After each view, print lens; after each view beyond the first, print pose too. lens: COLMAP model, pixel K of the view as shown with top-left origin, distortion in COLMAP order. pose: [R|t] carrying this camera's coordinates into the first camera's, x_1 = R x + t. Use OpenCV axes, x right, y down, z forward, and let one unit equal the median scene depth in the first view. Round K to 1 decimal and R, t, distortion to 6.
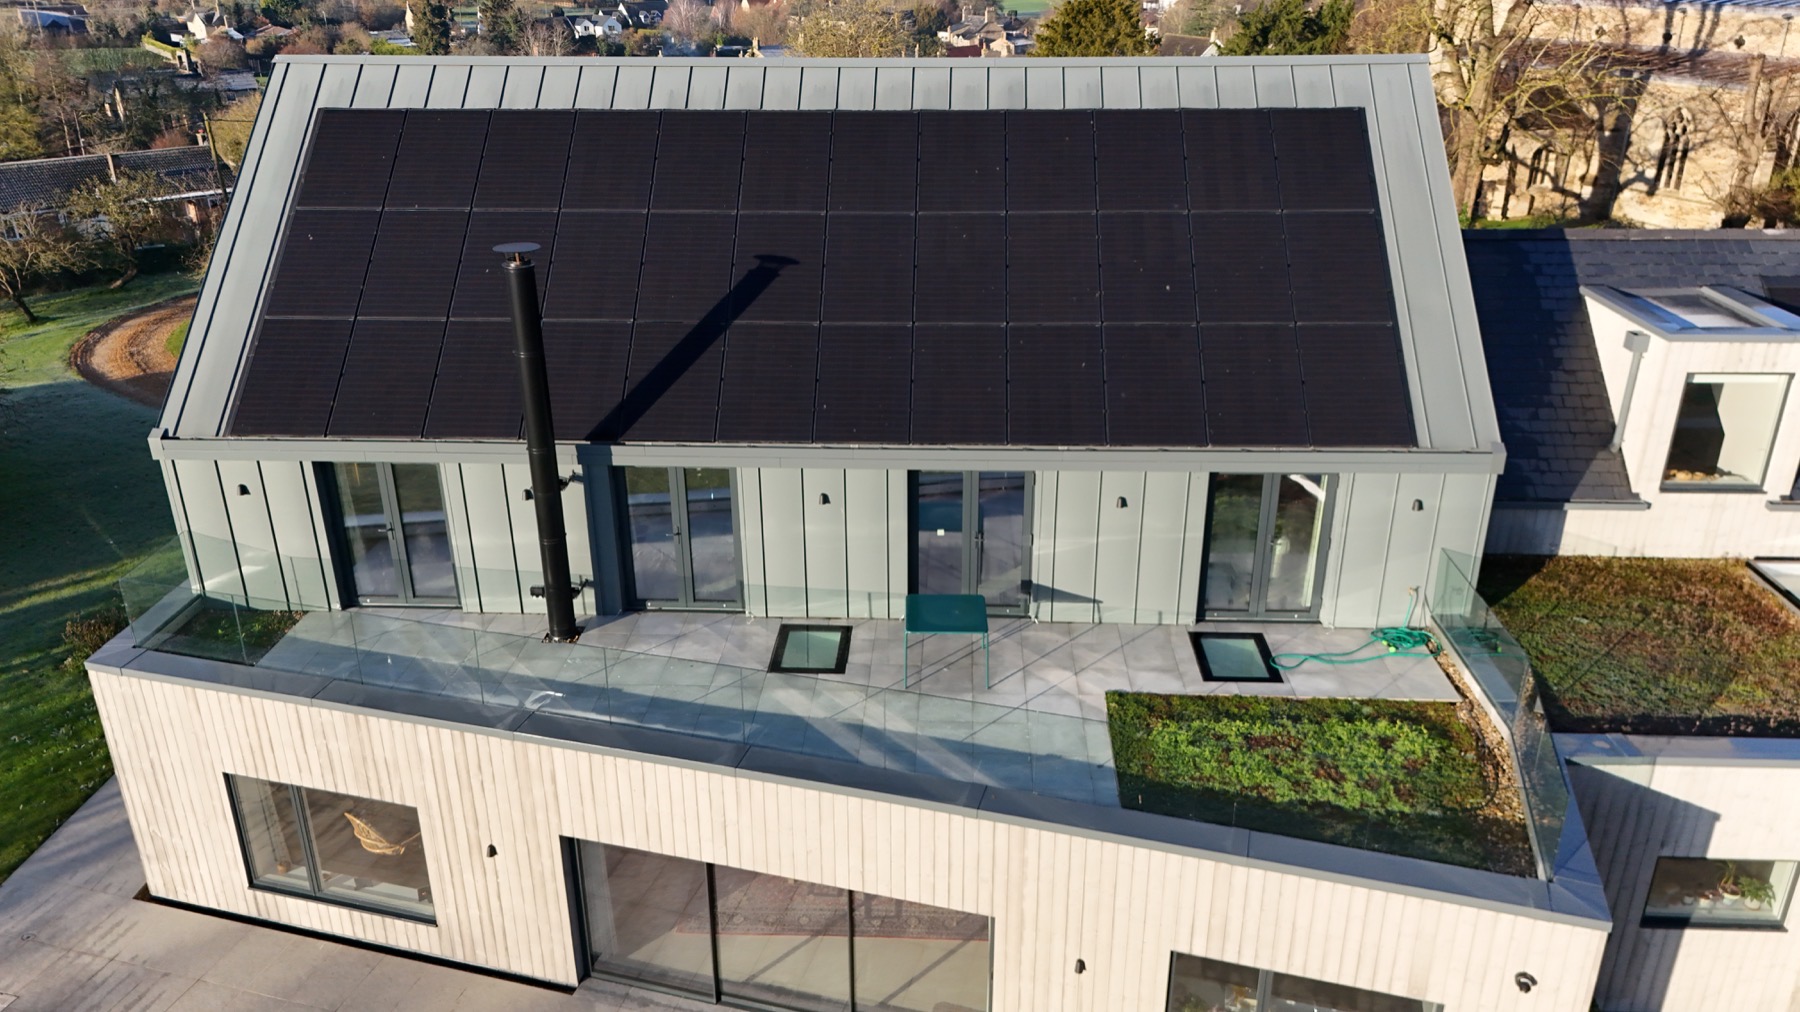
lens RADIAL K [[1308.1, 0, 894.4], [0, 1308.1, 498.9], [0, 0, 1]] dist [0.077274, -0.073293]
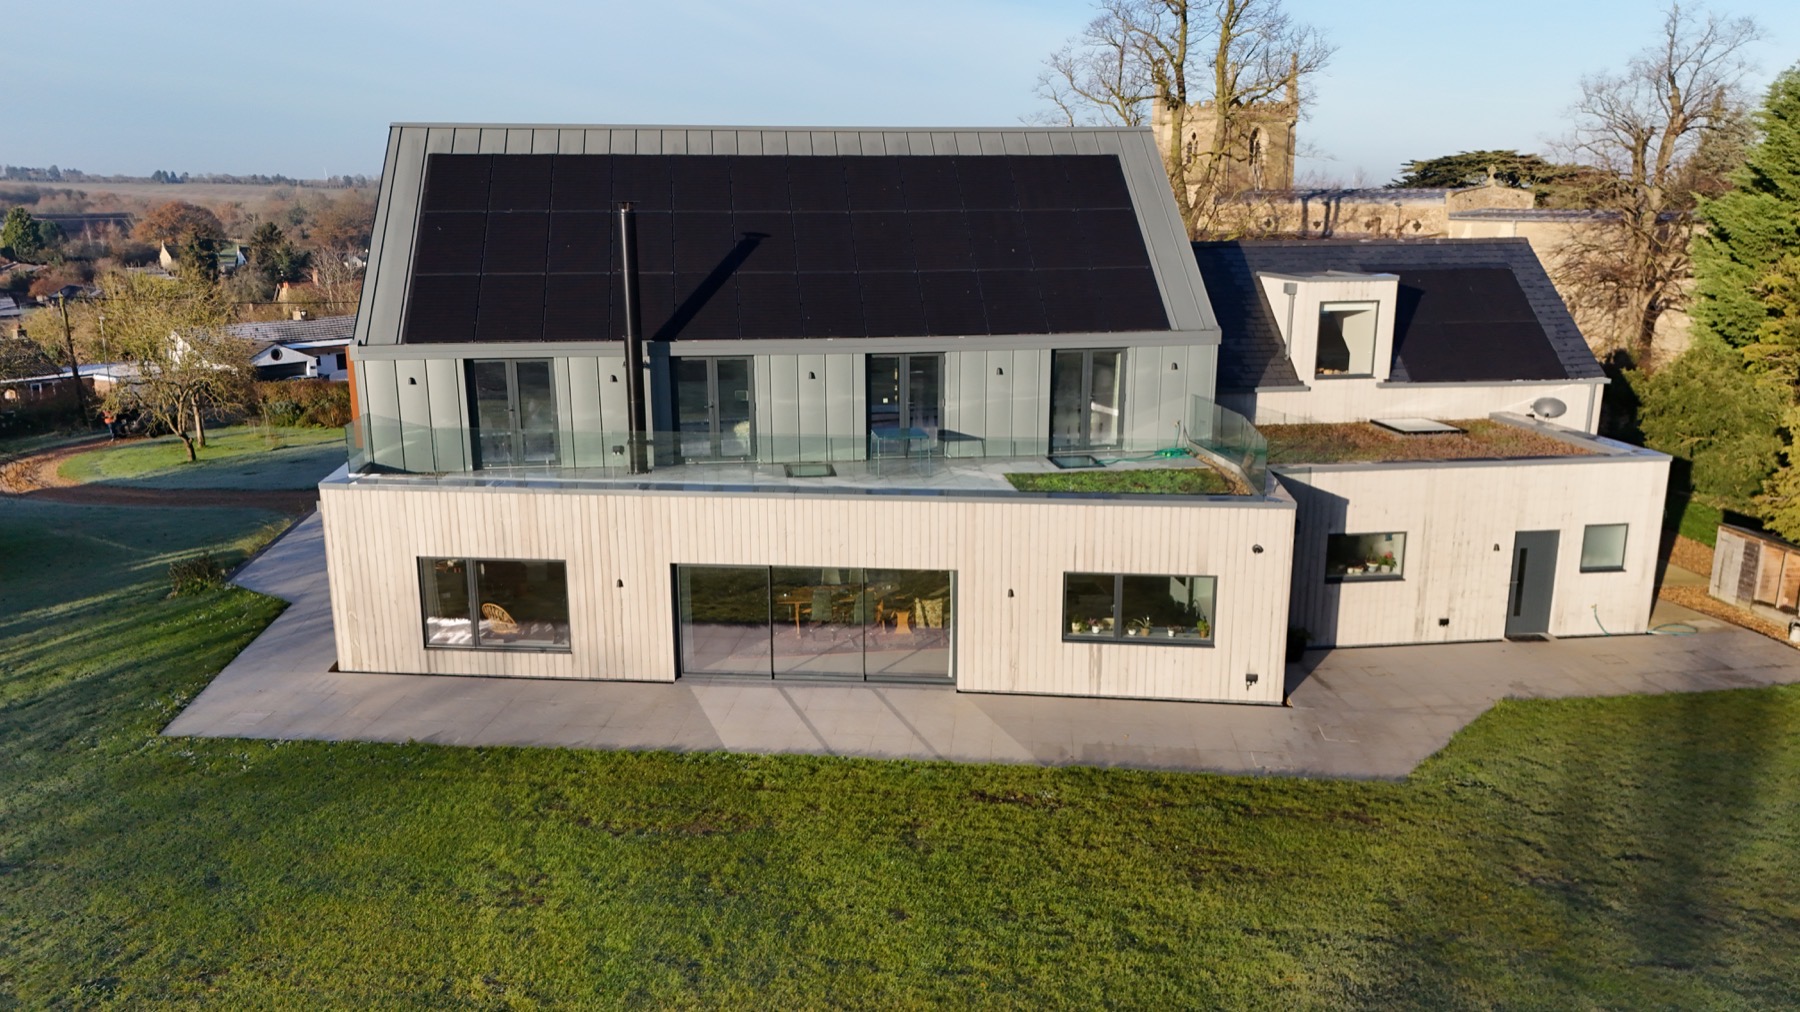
lens RADIAL K [[1308.1, 0, 894.4], [0, 1308.1, 498.9], [0, 0, 1]] dist [0.077274, -0.073293]
pose [[0.983419, -0.039734, 0.176942, -0.235447], [0.069822, 0.983444, -0.167218, 0.406872], [-0.167368, 0.176800, 0.969912, -0.481820]]
